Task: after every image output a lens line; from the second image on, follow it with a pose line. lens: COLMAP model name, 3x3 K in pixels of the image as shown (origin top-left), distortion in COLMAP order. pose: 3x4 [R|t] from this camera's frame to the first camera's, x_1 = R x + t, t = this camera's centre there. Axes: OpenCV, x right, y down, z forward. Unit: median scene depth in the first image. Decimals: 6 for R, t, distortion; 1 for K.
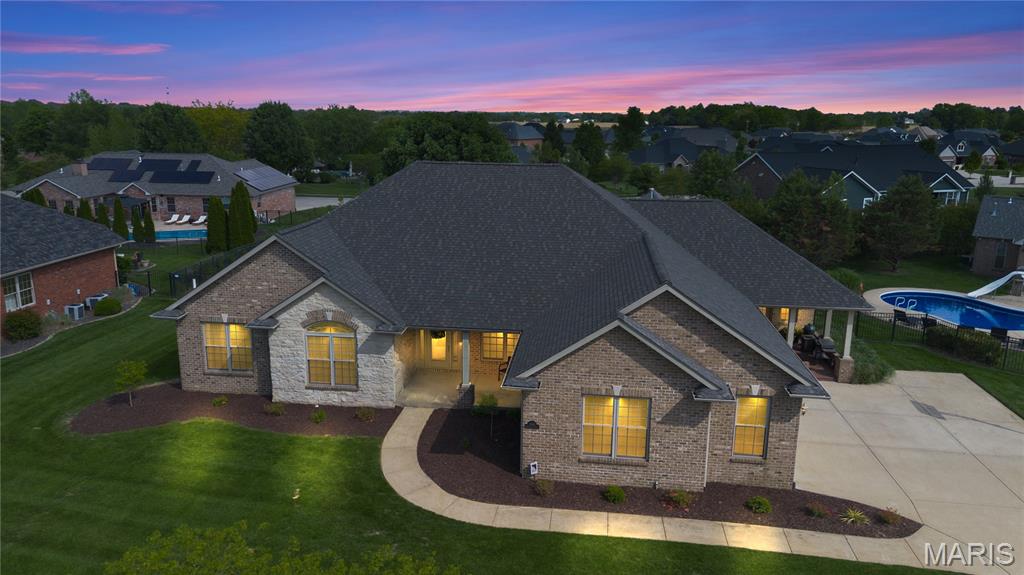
lens RADIAL K [[732.4, 0, 512.0], [0, 732.4, 287.5], [0, 0, 1]] dist [0.046430, -0.008082]
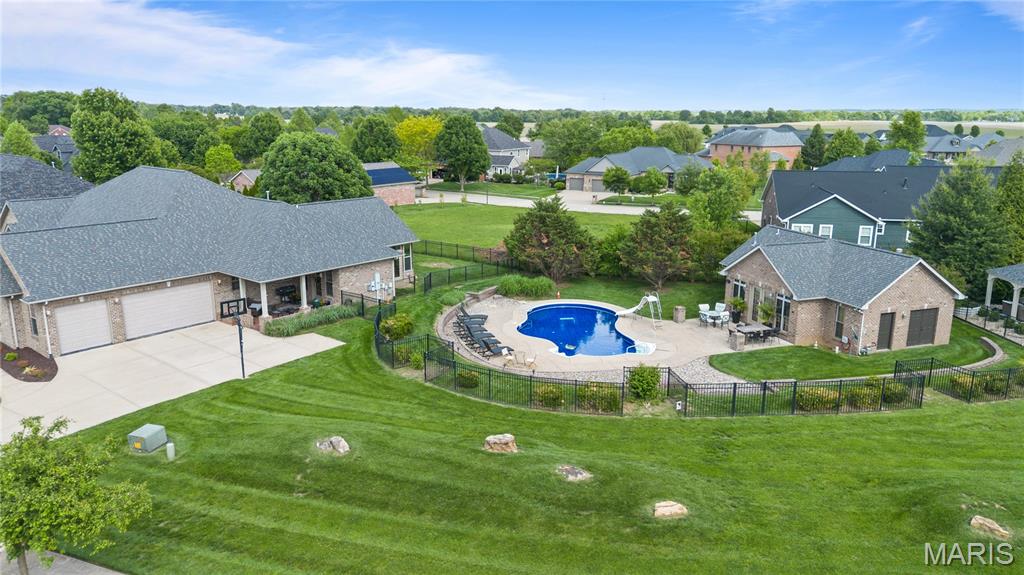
lens RADIAL K [[732.4, 0, 512.0], [0, 732.4, 287.5], [0, 0, 1]] dist [0.046430, -0.008082]
pose [[0.839608, 0.120405, -0.529680, 1.256637], [-0.121126, 0.992071, 0.033514, -0.051172], [0.529515, 0.036019, 0.847535, 0.042799]]
